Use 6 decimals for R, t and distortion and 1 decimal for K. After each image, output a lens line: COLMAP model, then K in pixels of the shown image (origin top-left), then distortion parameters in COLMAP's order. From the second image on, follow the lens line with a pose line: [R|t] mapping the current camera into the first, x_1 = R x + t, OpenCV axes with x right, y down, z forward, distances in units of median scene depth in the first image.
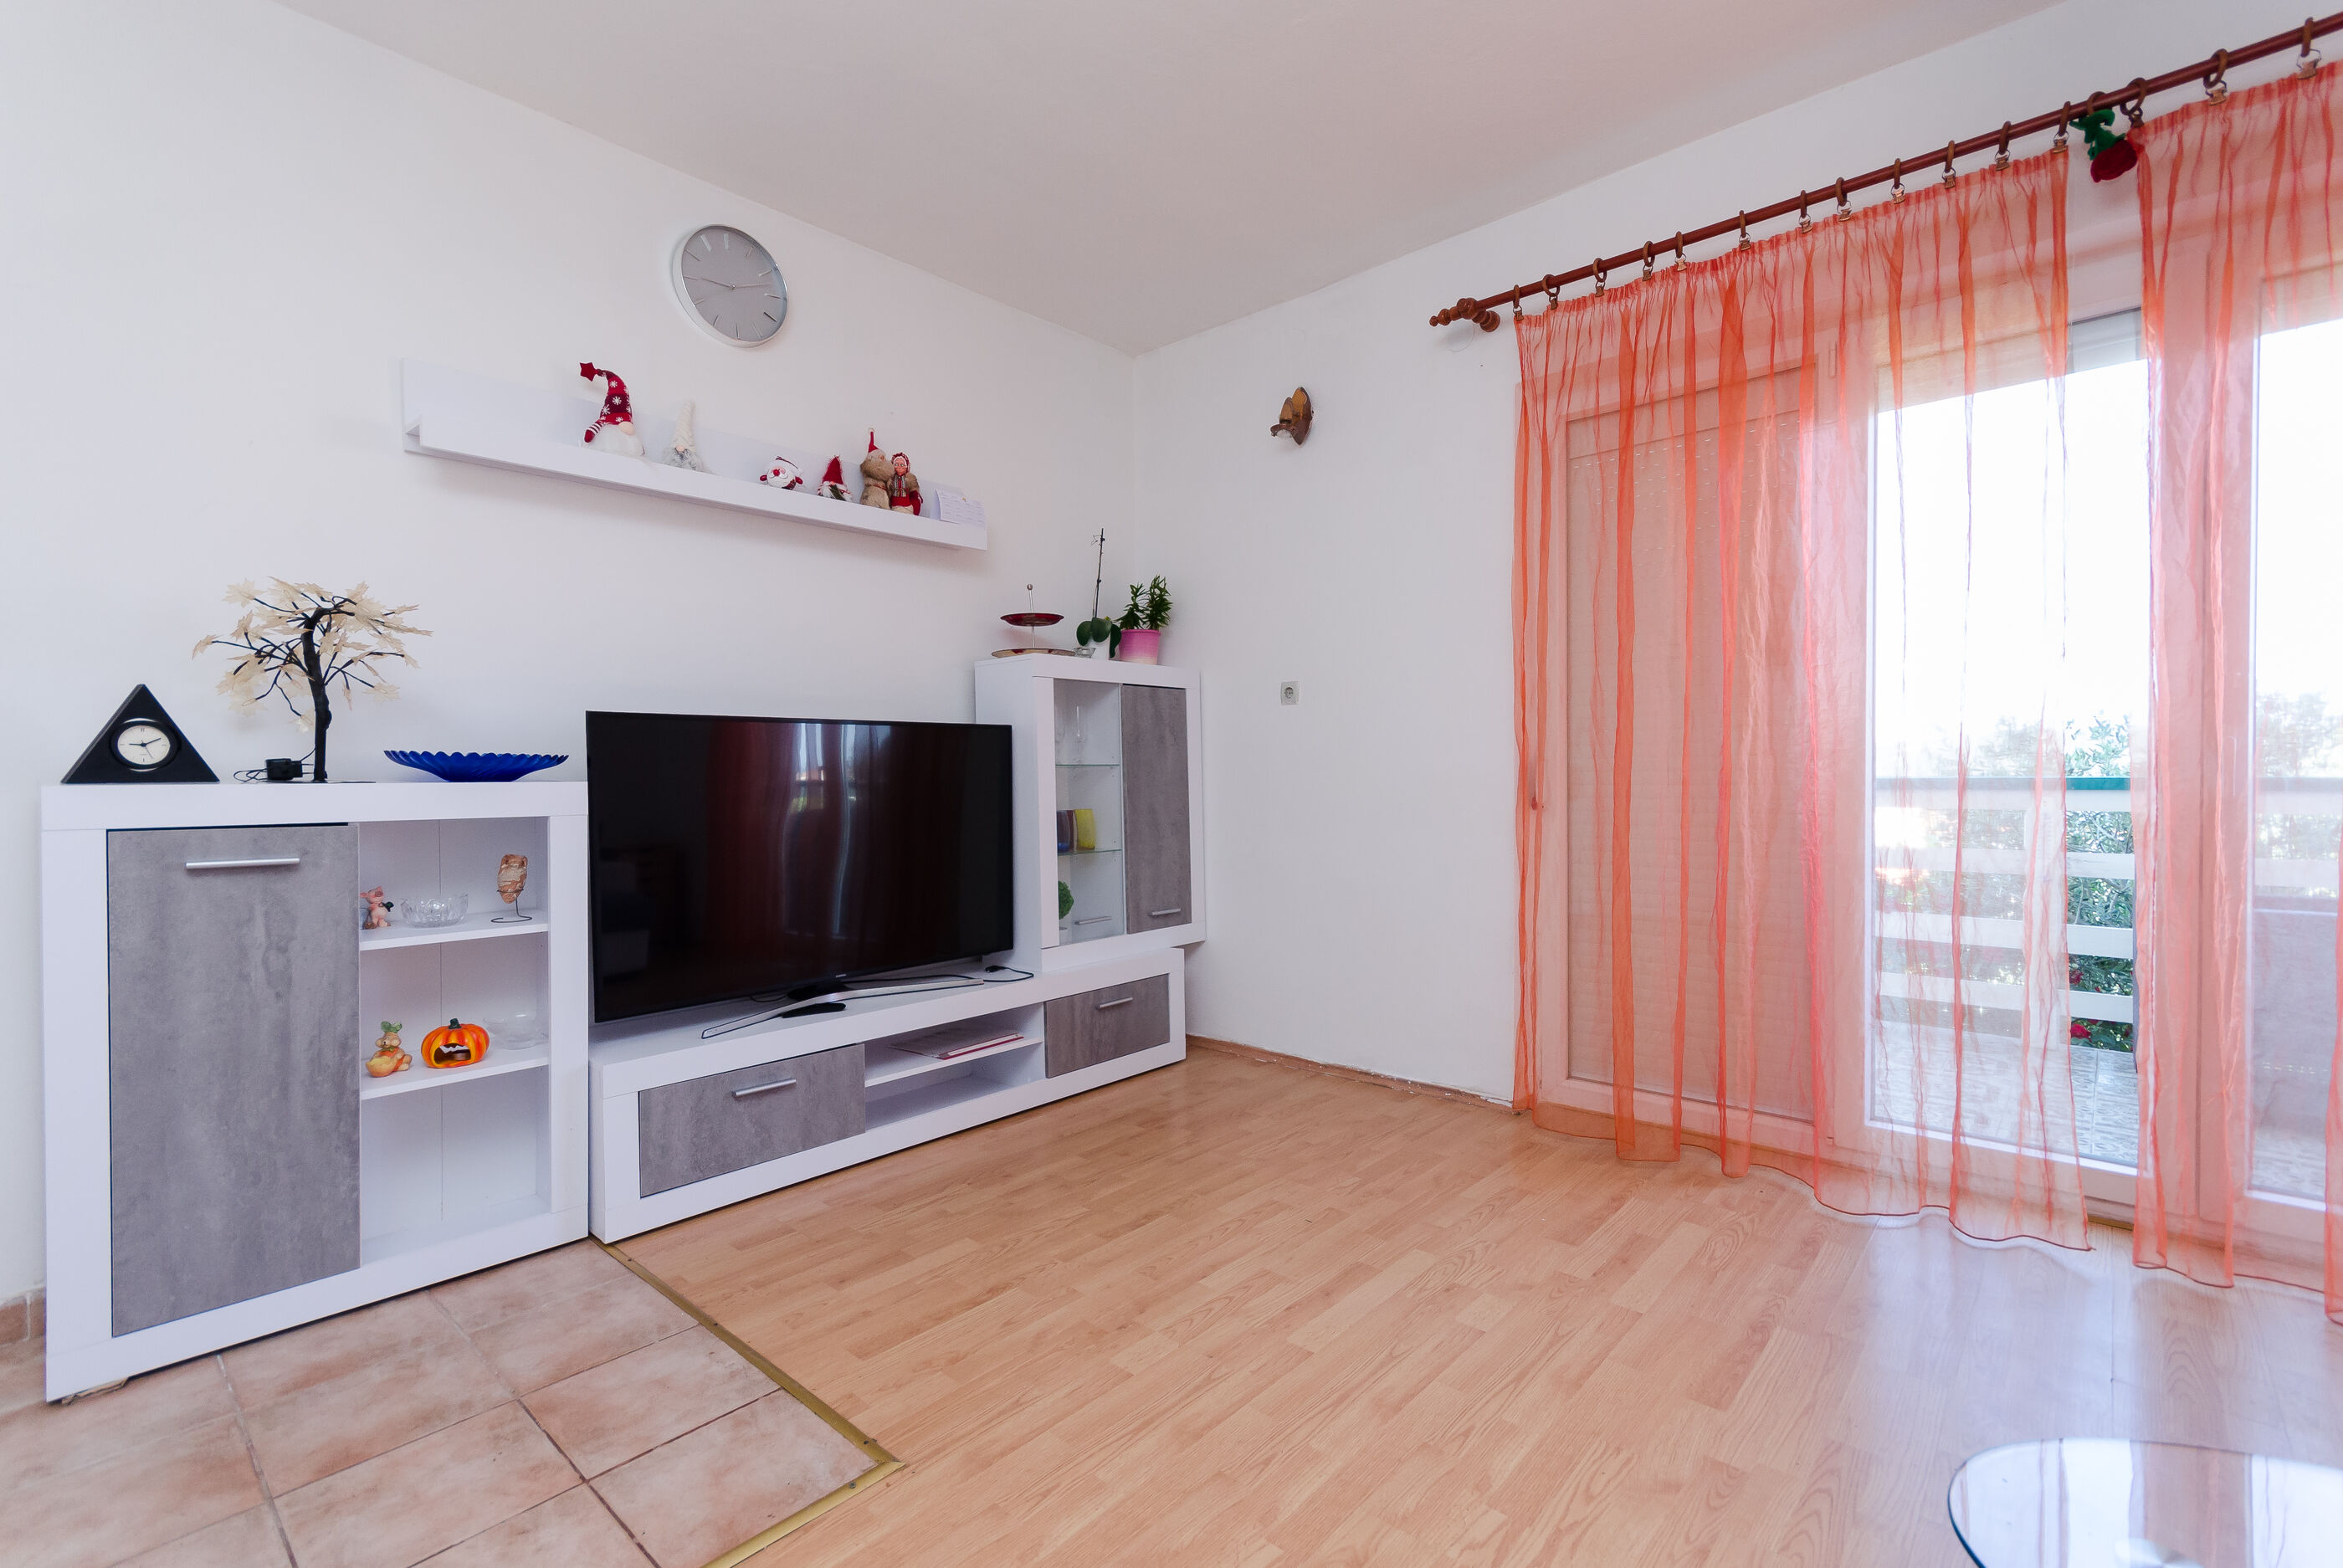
lens RADIAL K [[1021.1, 0, 1129.9], [0, 1021.1, 782.0], [0, 0, 1]] dist [-0.000929, 0.000439]
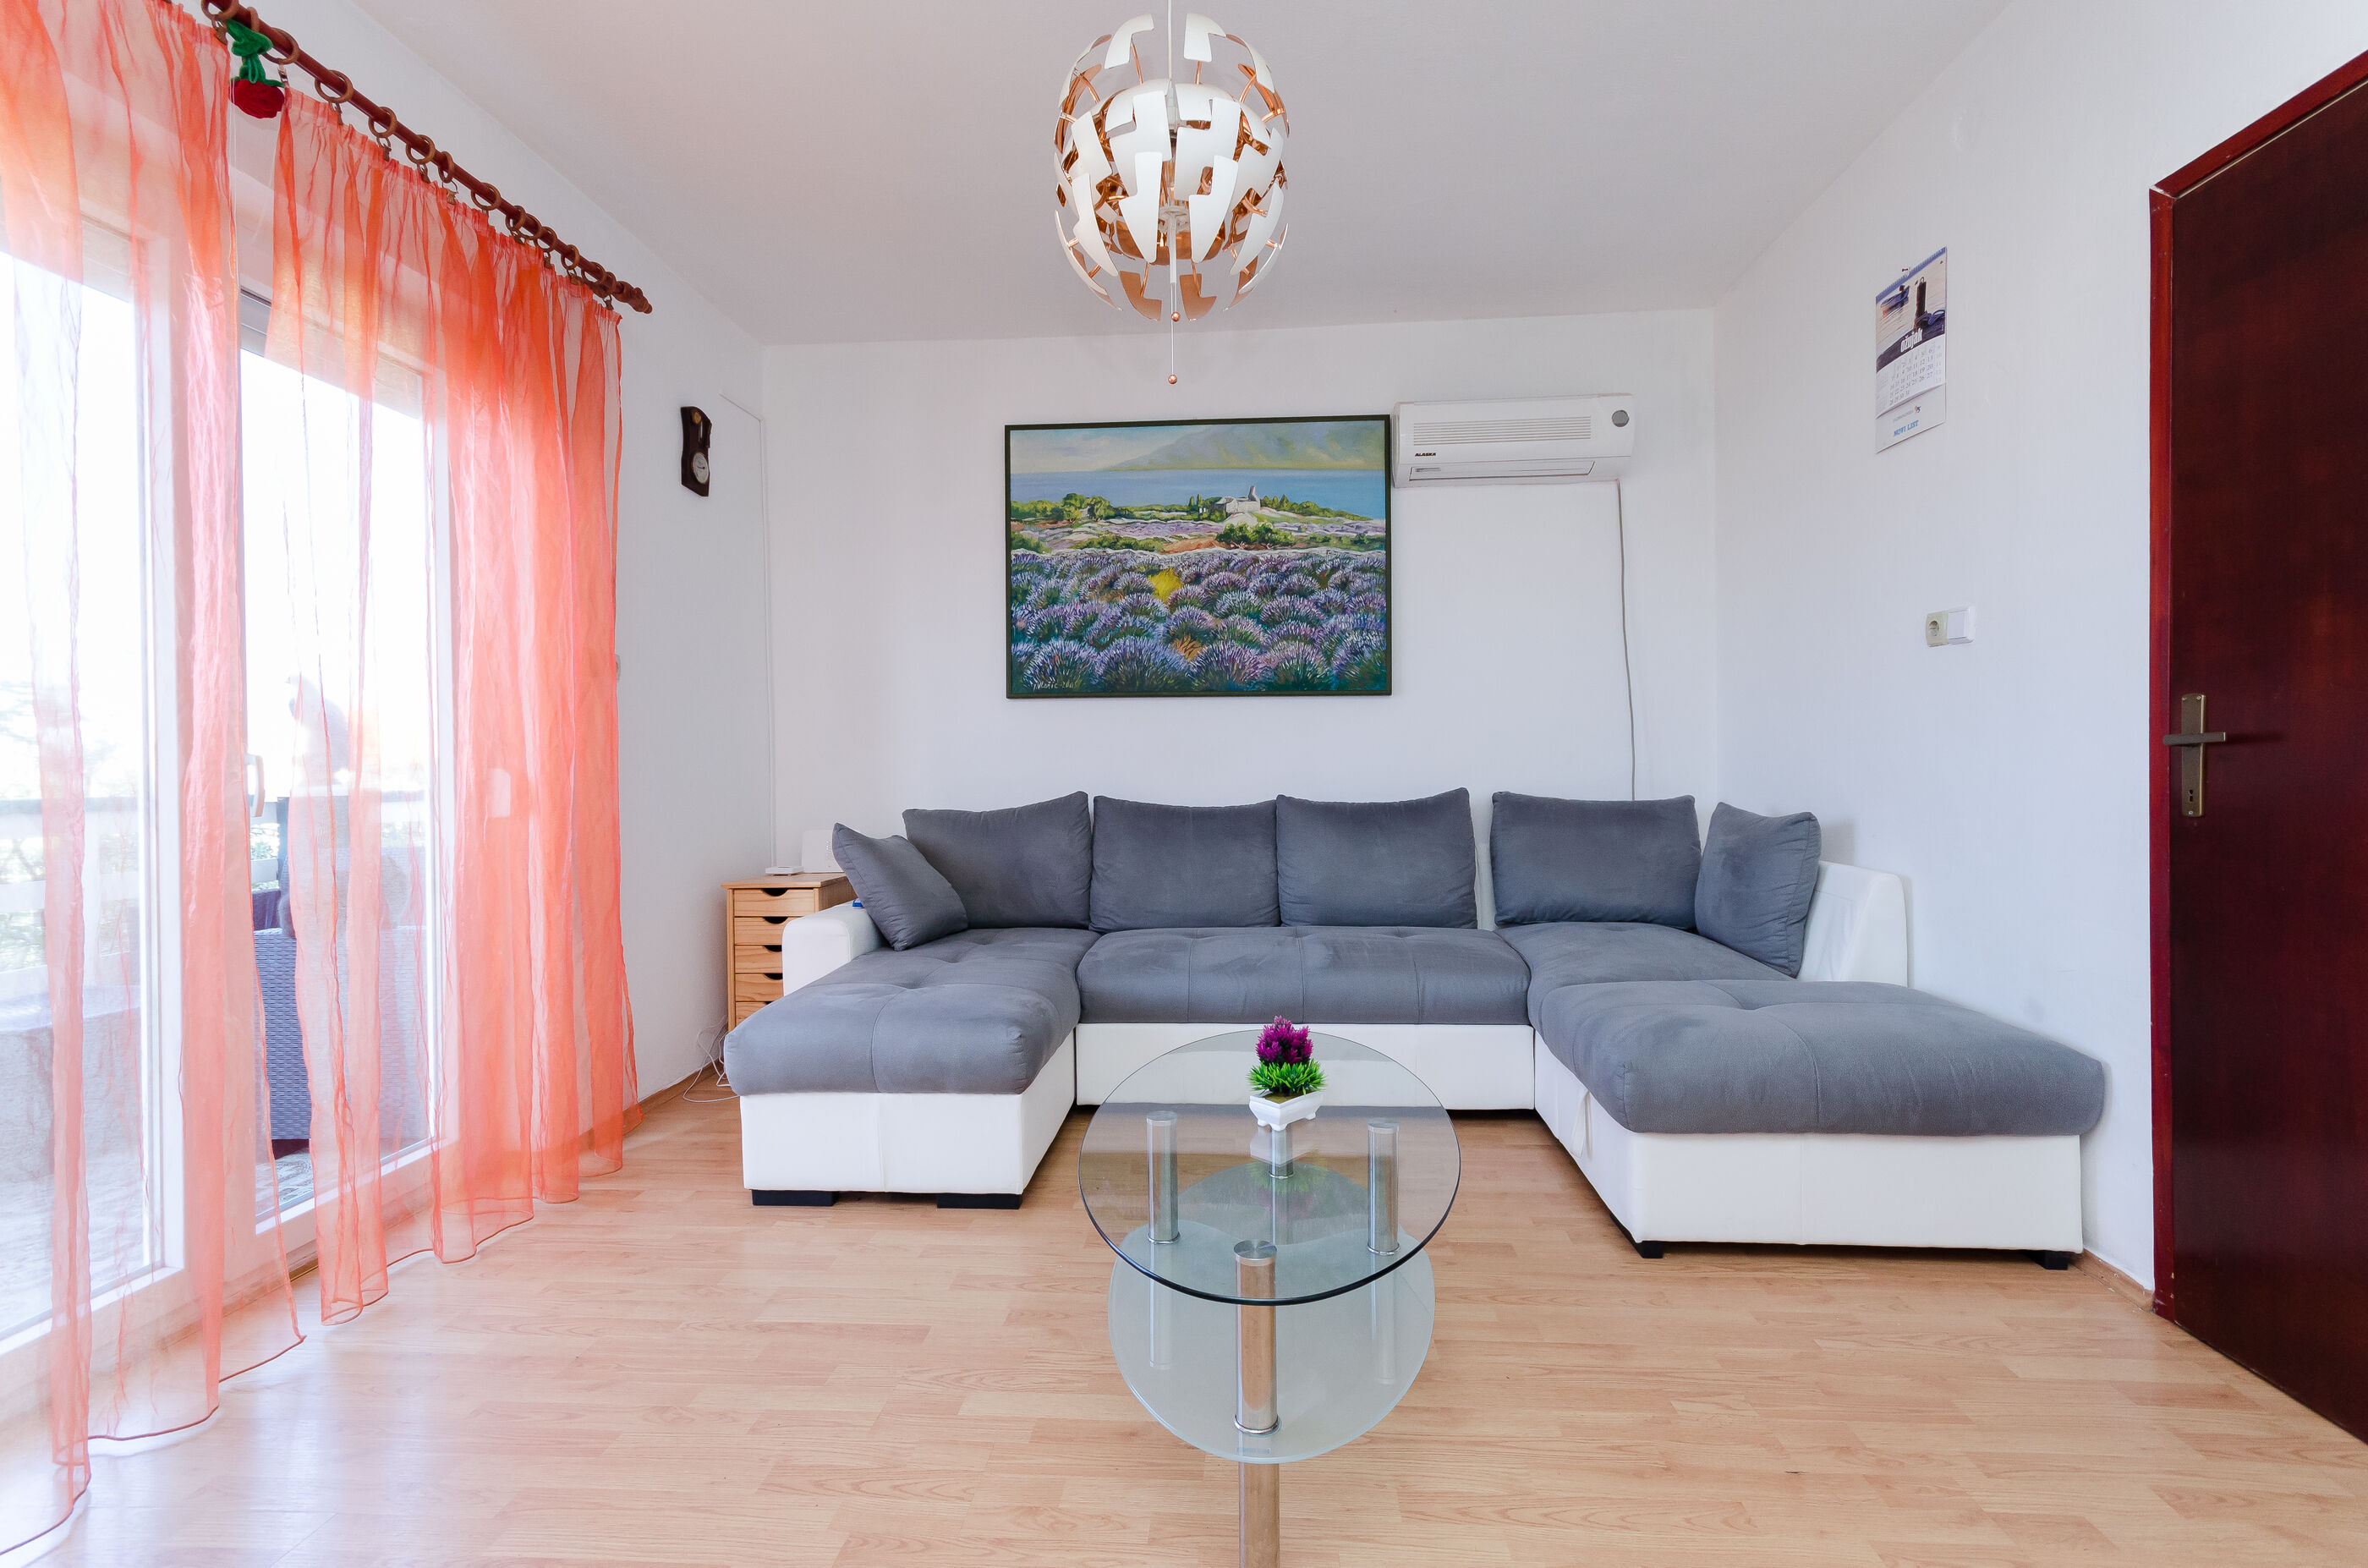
lens RADIAL K [[1050.2, 0, 1184.0], [0, 1050.2, 784.0], [0, 0, 1]] dist [-0.000276, 0.000316]
pose [[-0.629591, 0.001629, 0.776925, -0.178346], [0.018845, 0.999736, 0.013175, -0.008203], [-0.776698, 0.022936, -0.629455, 0.690474]]
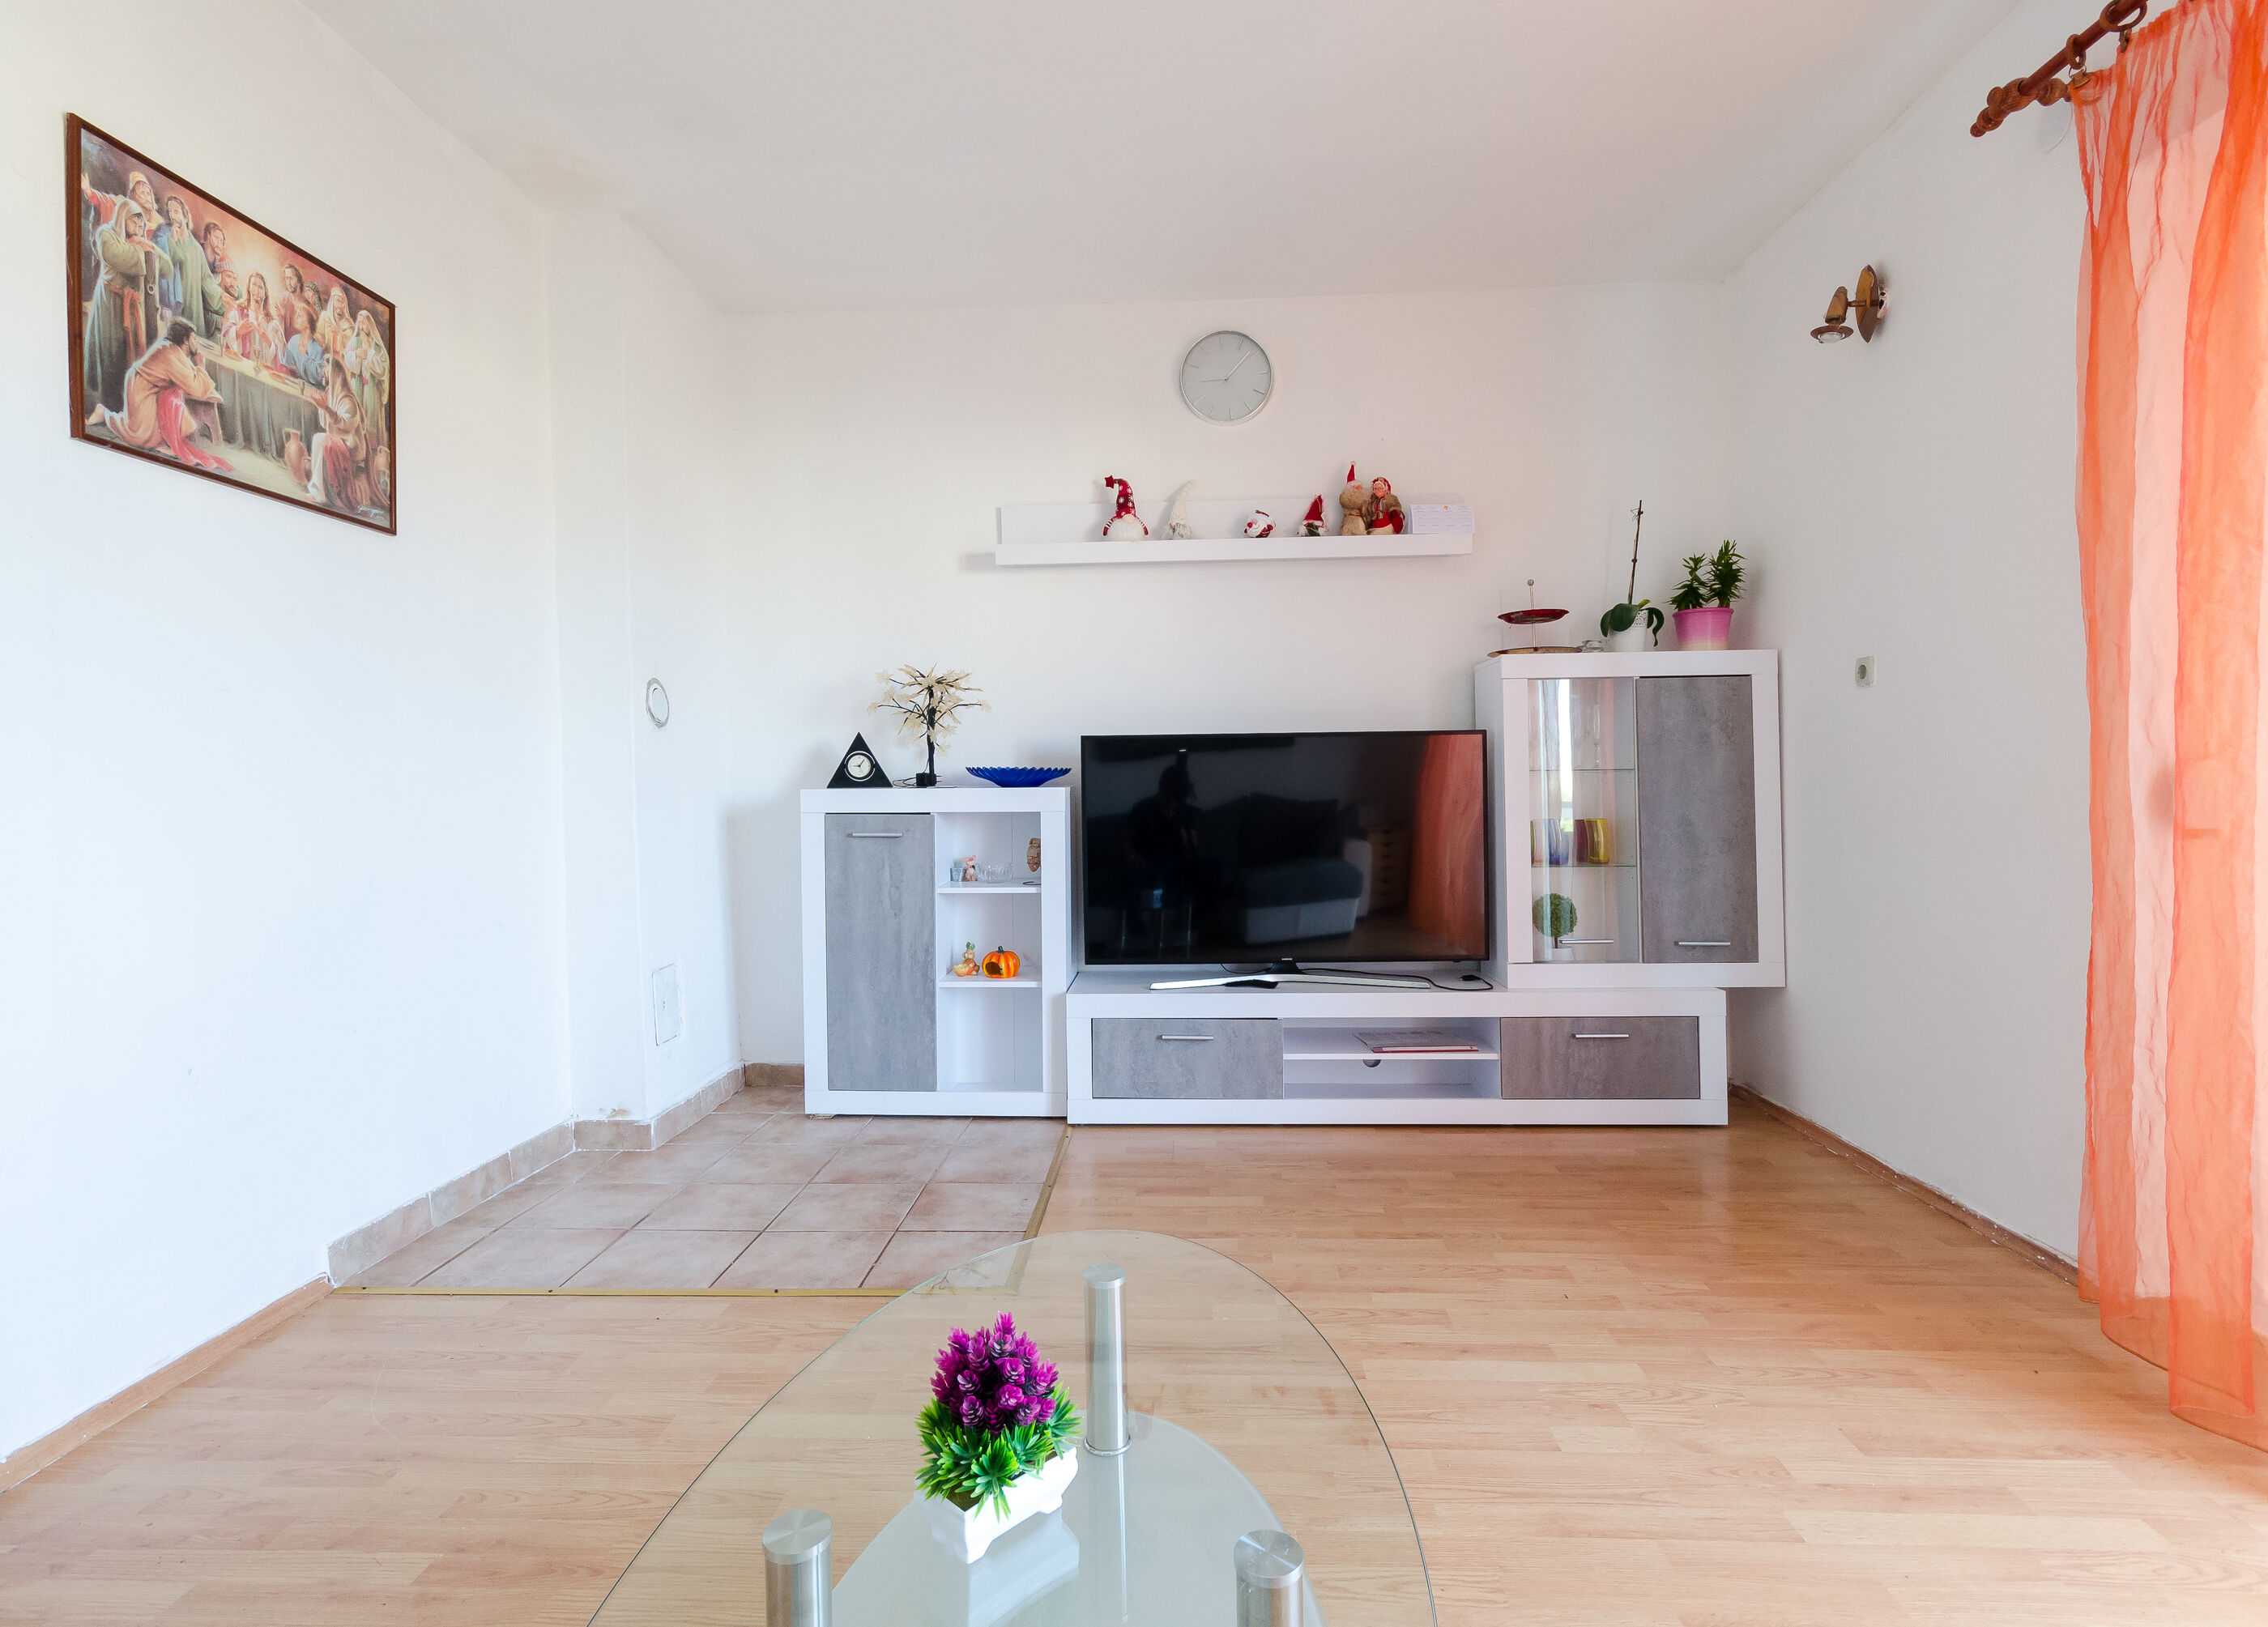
lens RADIAL K [[1047.6, 0, 1127.4], [0, 1047.6, 773.0], [0, 0, 1]] dist [-0.001384, 0.000398]
pose [[0.656856, -0.006538, -0.753988, 0.494950], [-0.001524, 0.999949, -0.009999, -0.004885], [0.754015, 0.007717, 0.656812, 0.106024]]
